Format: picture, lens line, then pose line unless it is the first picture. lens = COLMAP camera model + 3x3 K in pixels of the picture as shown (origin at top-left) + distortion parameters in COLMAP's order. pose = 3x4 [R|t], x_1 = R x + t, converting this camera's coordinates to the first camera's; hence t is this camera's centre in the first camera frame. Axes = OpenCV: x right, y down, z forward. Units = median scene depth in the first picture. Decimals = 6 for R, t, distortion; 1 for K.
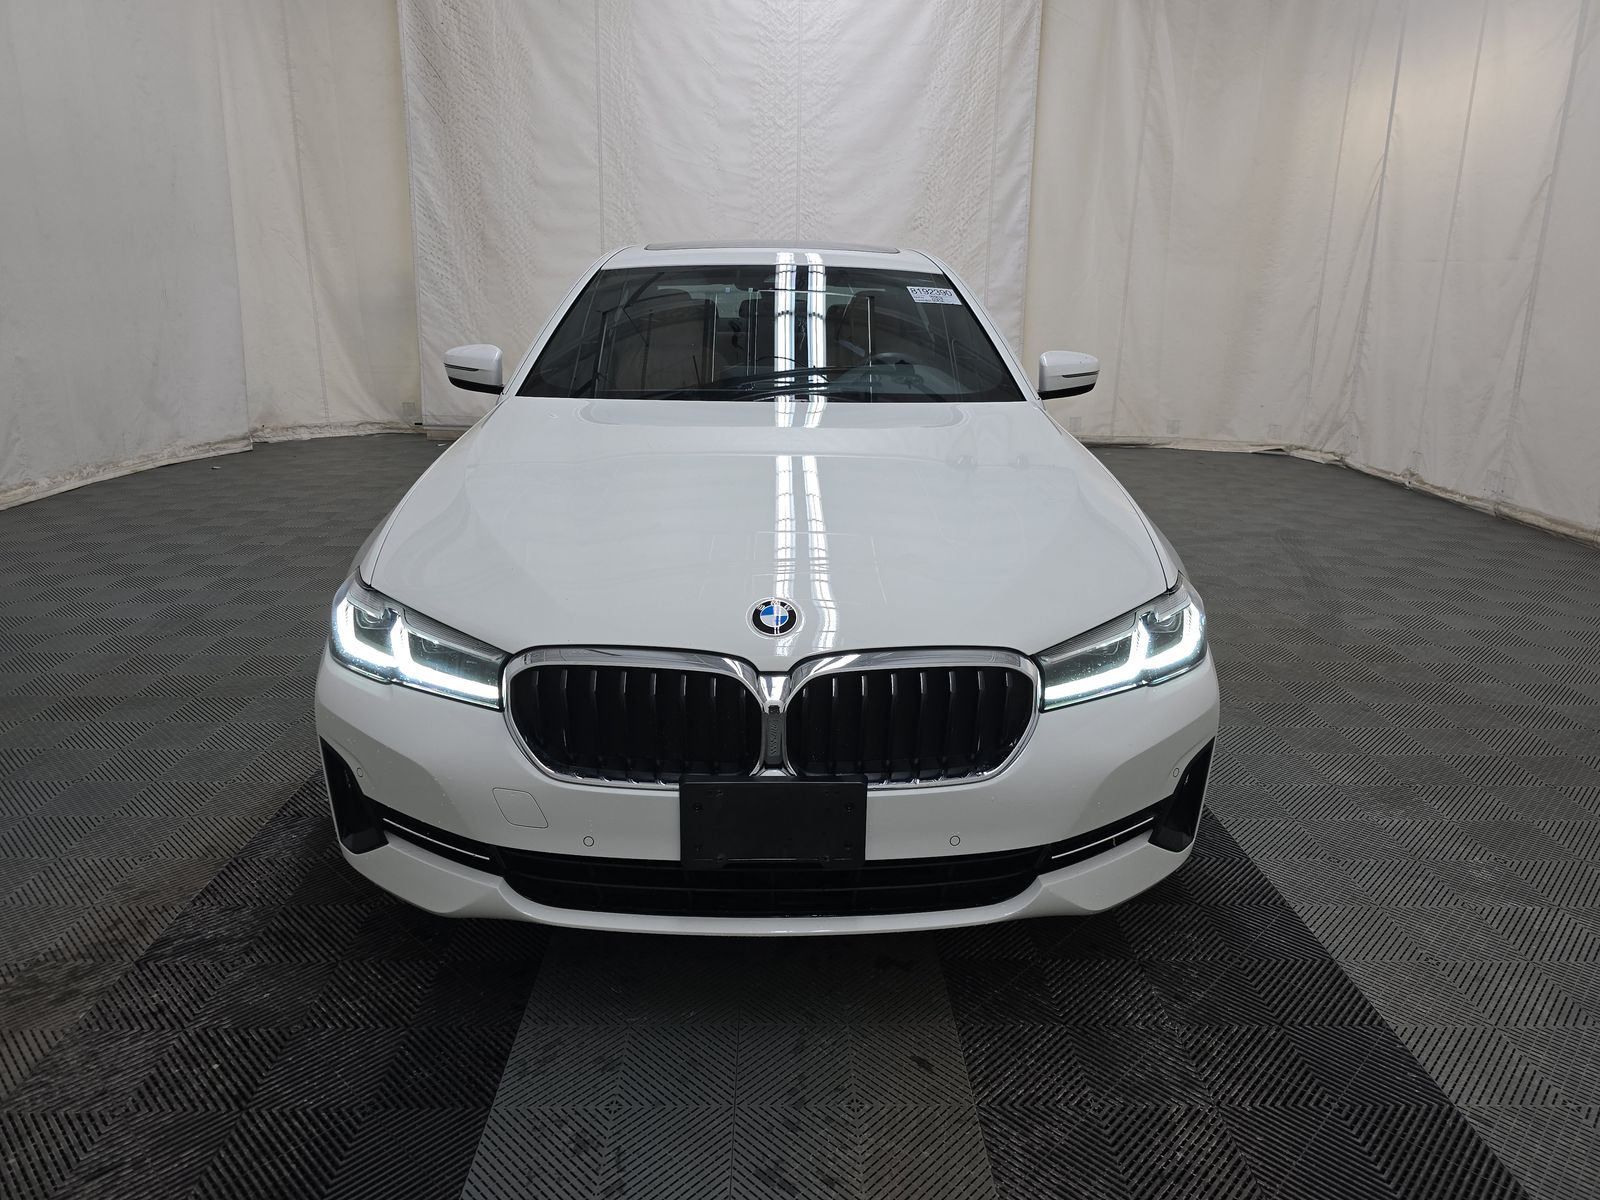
lens RADIAL K [[1115.6, 0, 800.0], [0, 1115.6, 600.0], [0, 0, 1]] dist [0.033950, -0.039103]
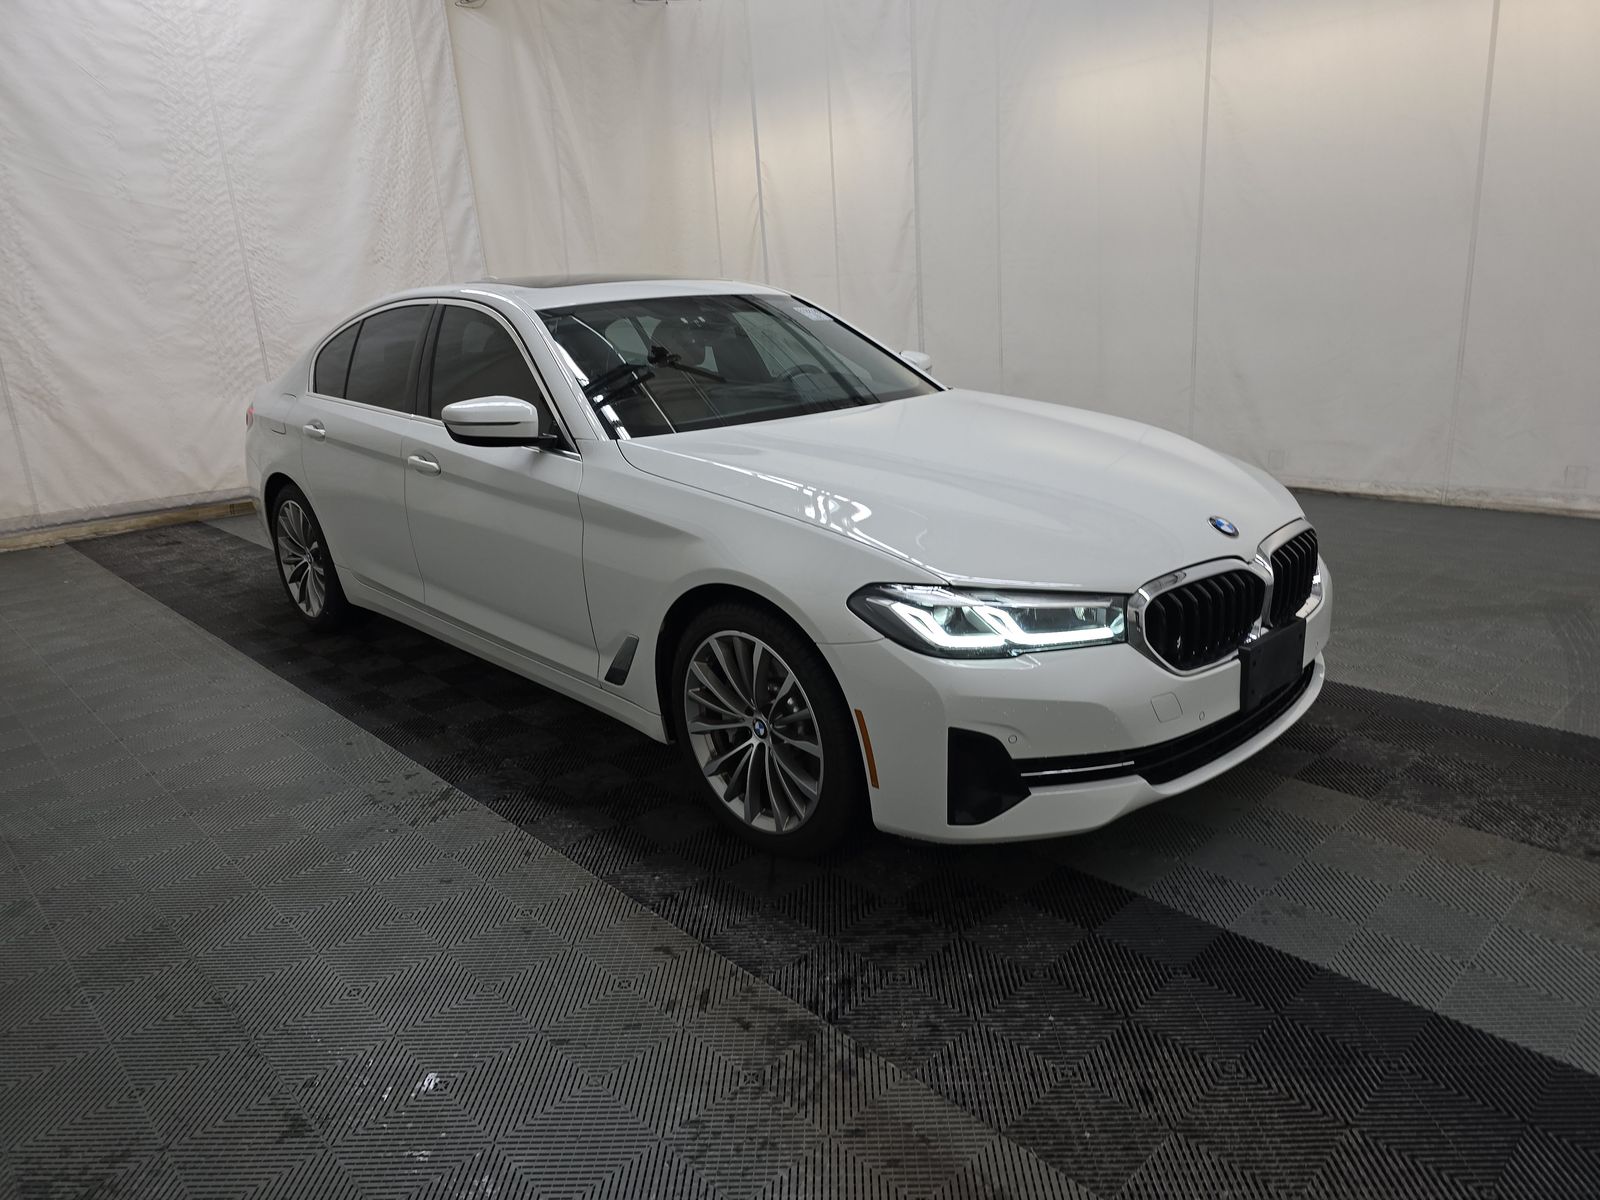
lens RADIAL K [[1133.7, 0, 803.3], [0, 1133.7, 621.9], [0, 0, 1]] dist [-0.022476, 0.006581]
pose [[0.715787, -0.236354, 0.657104, -0.344080], [0.242153, 0.966604, 0.083899, -0.029096], [-0.654989, 0.099066, 0.749116, 0.075229]]
